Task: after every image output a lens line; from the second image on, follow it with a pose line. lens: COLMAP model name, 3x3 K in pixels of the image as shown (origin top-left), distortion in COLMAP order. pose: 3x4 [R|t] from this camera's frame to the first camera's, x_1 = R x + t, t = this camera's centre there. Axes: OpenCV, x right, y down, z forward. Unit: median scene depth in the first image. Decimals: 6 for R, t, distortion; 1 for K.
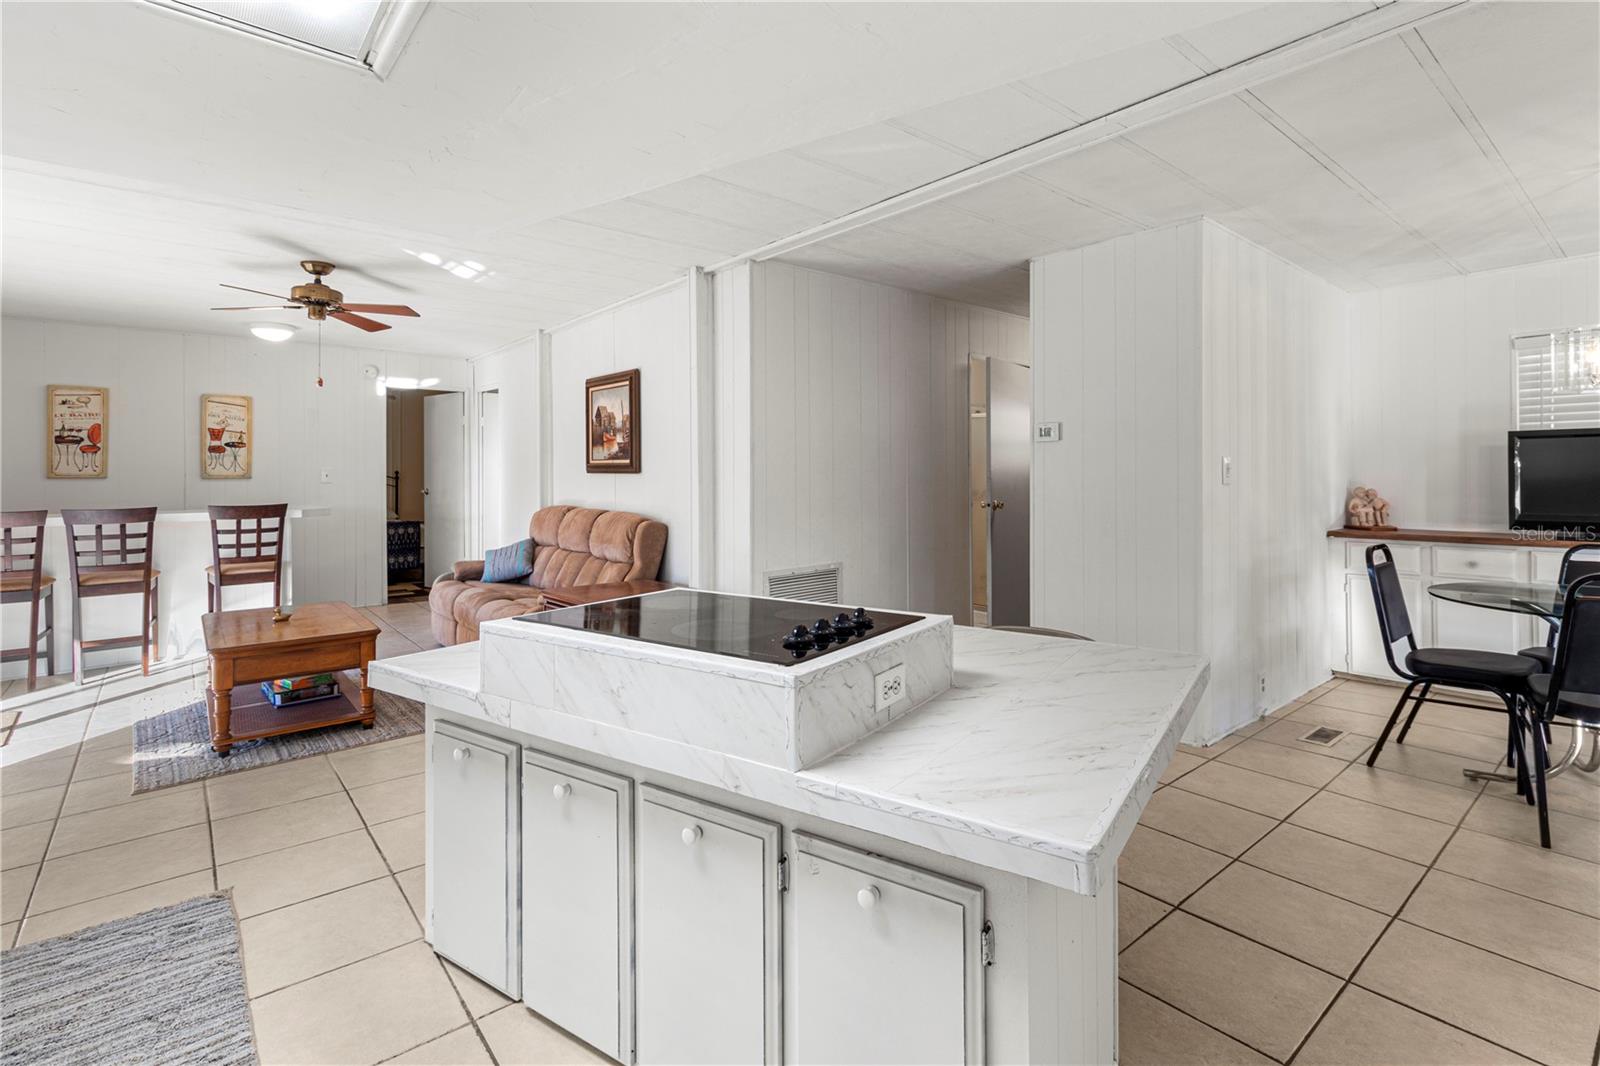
lens RADIAL K [[762.8, 0, 828.4], [0, 762.8, 471.2], [0, 0, 1]] dist [0.000050, 0.000560]
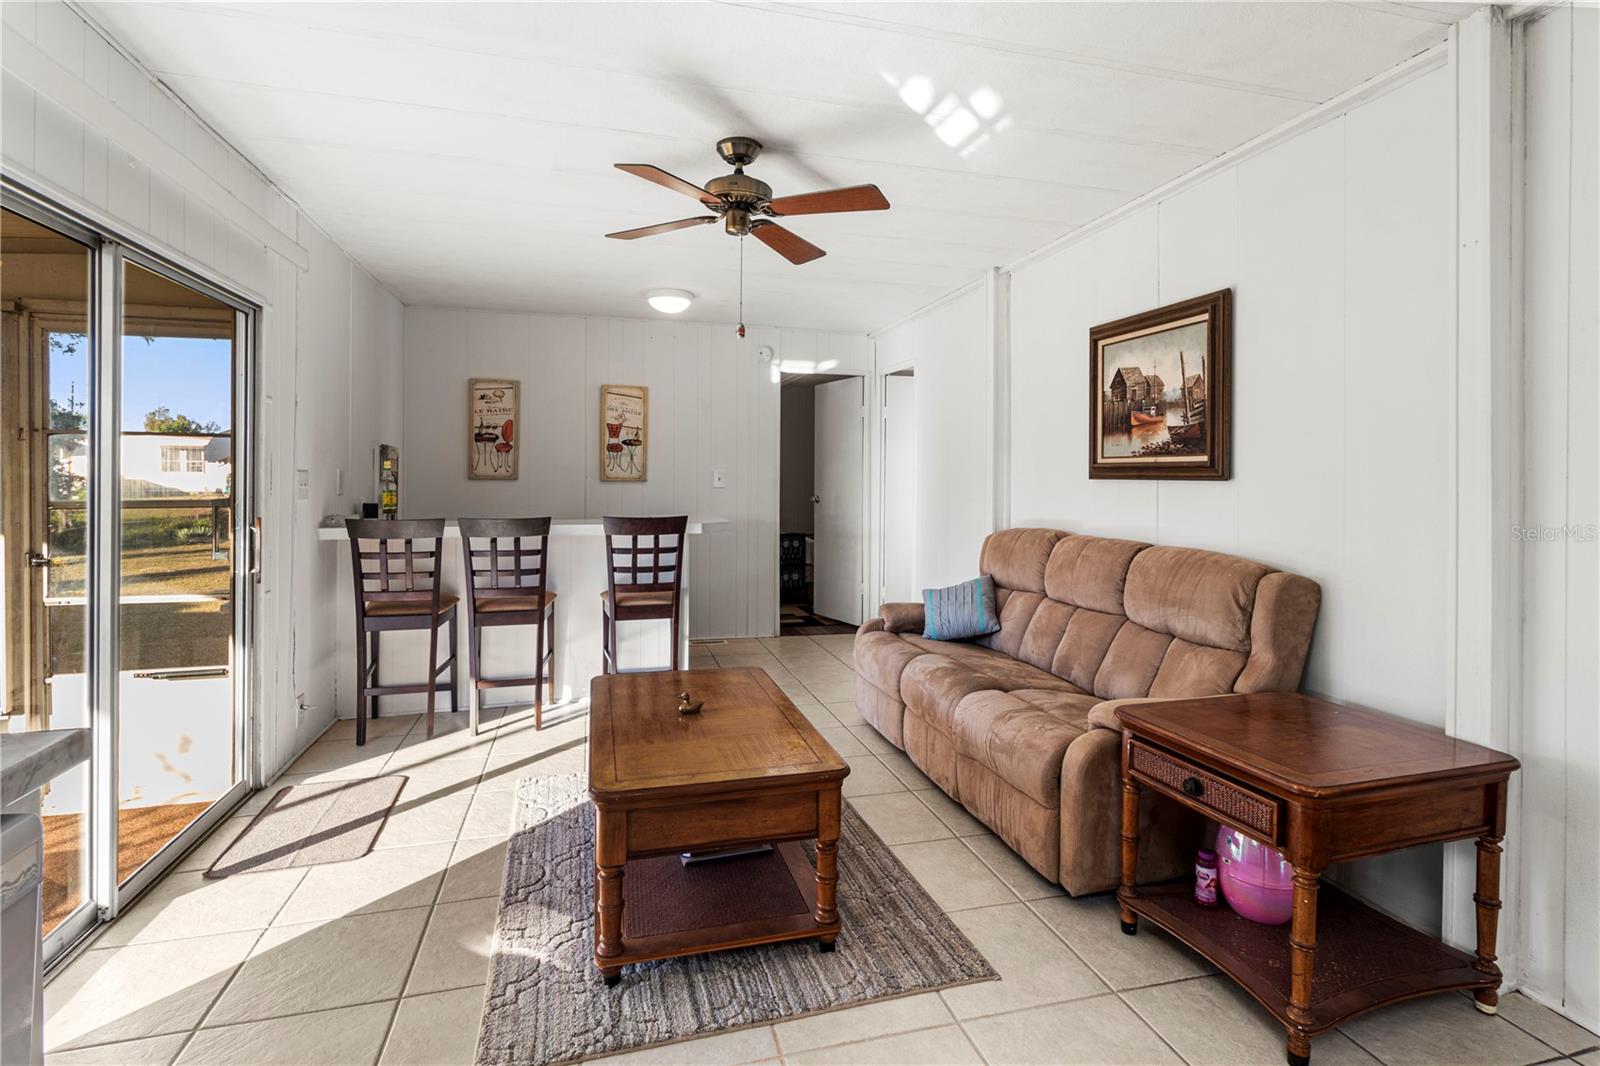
lens RADIAL K [[776.8, 0, 802.0], [0, 776.8, 483.2], [0, 0, 1]] dist [0.001190, 0.000324]
pose [[0.902784, 0.011900, -0.429929, -0.282650], [-0.009059, 0.999922, 0.008653, 0.002817], [0.429999, -0.003917, 0.902821, 0.362958]]
